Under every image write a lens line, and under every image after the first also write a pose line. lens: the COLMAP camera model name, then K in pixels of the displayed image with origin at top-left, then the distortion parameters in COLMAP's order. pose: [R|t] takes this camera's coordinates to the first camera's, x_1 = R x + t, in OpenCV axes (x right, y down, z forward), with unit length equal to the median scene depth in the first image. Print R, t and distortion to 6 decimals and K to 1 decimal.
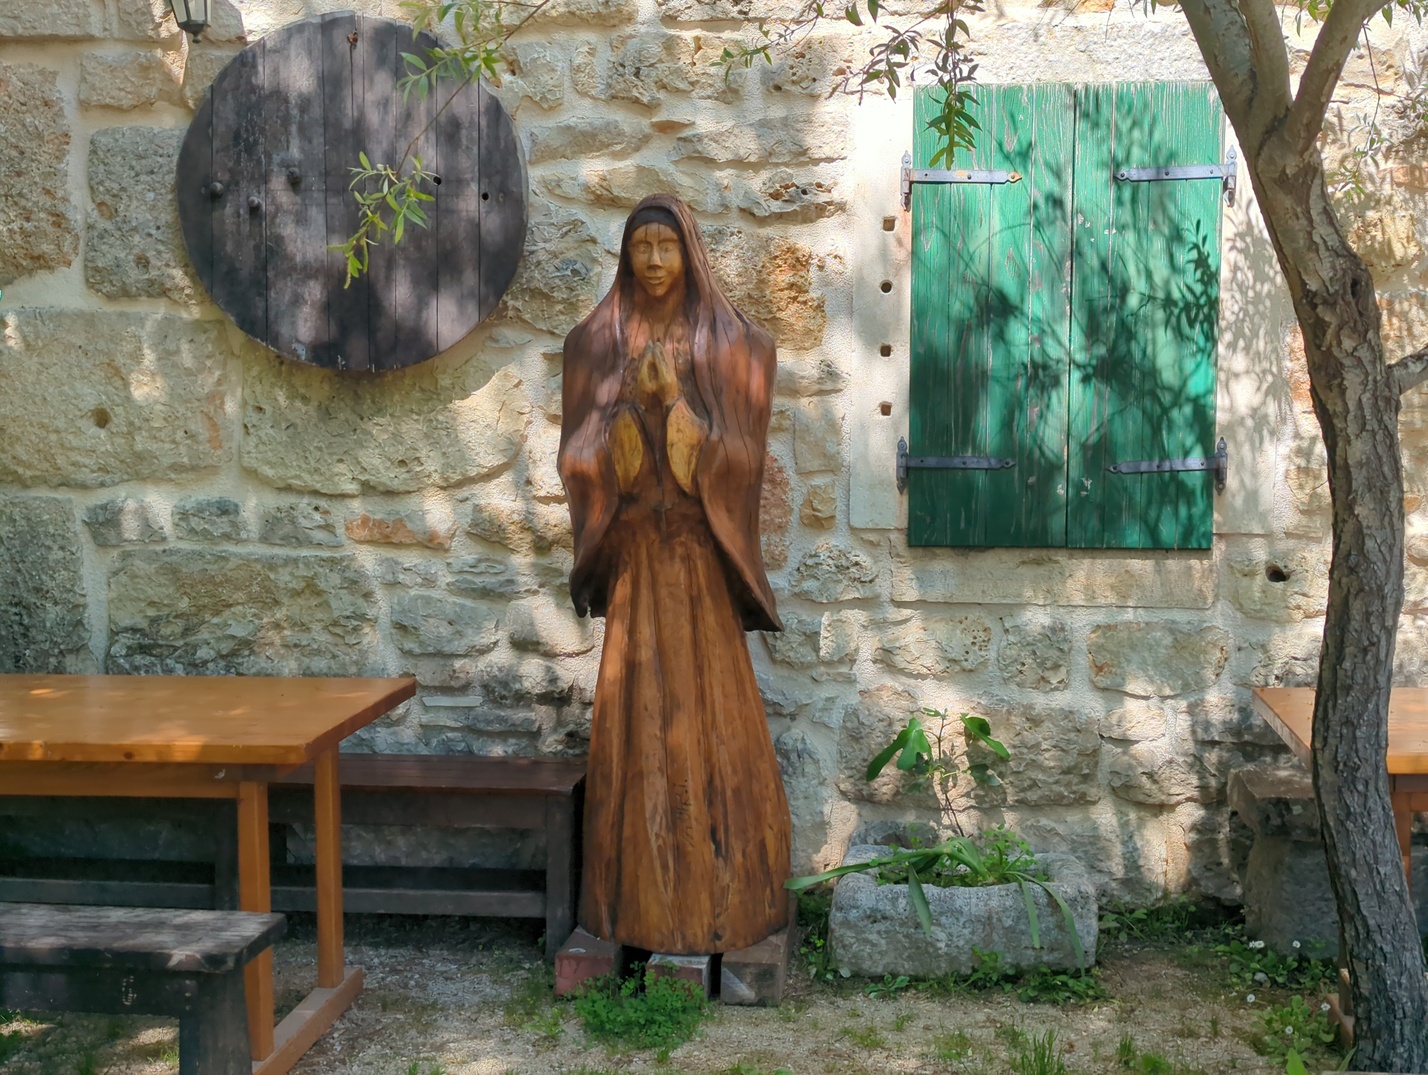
lens RADIAL K [[1911.8, 0, 714.6], [0, 1911.8, 536.7], [0, 0, 1]] dist [0.027458, 0.000000]
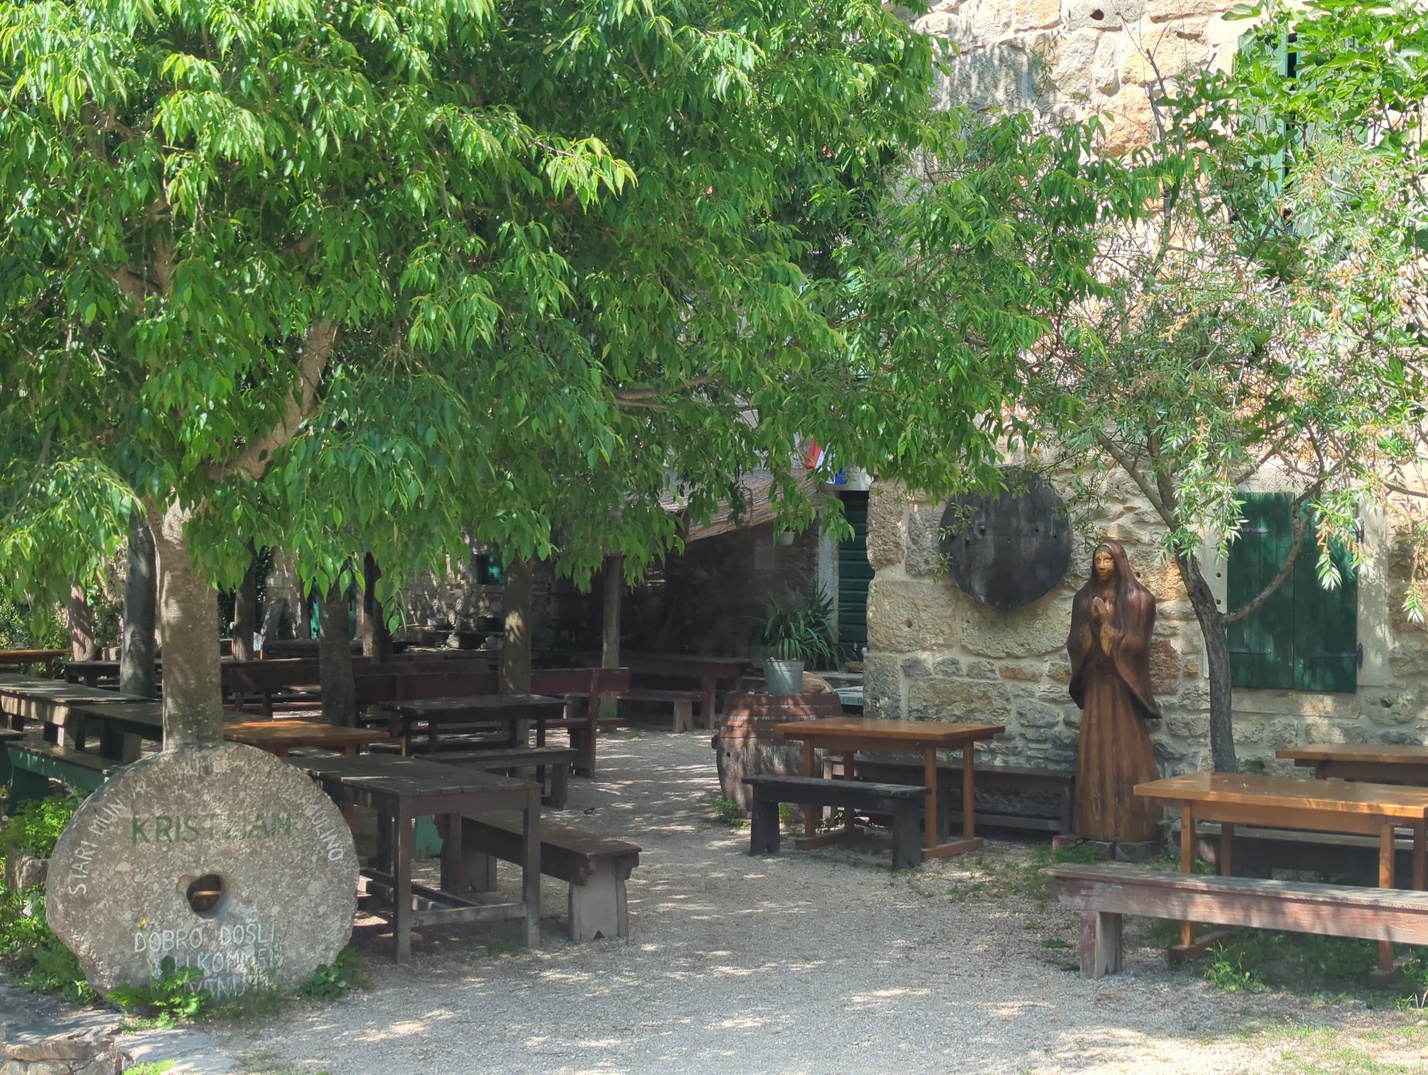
lens RADIAL K [[1911.8, 0, 714.1], [0, 1911.8, 538.8], [0, 0, 1]] dist [0.027458, 0.000000]
pose [[0.881460, 0.002393, -0.472253, 0.634310], [-0.062133, 0.991882, -0.110944, 0.120455], [0.468154, 0.127135, 0.874453, -1.313680]]
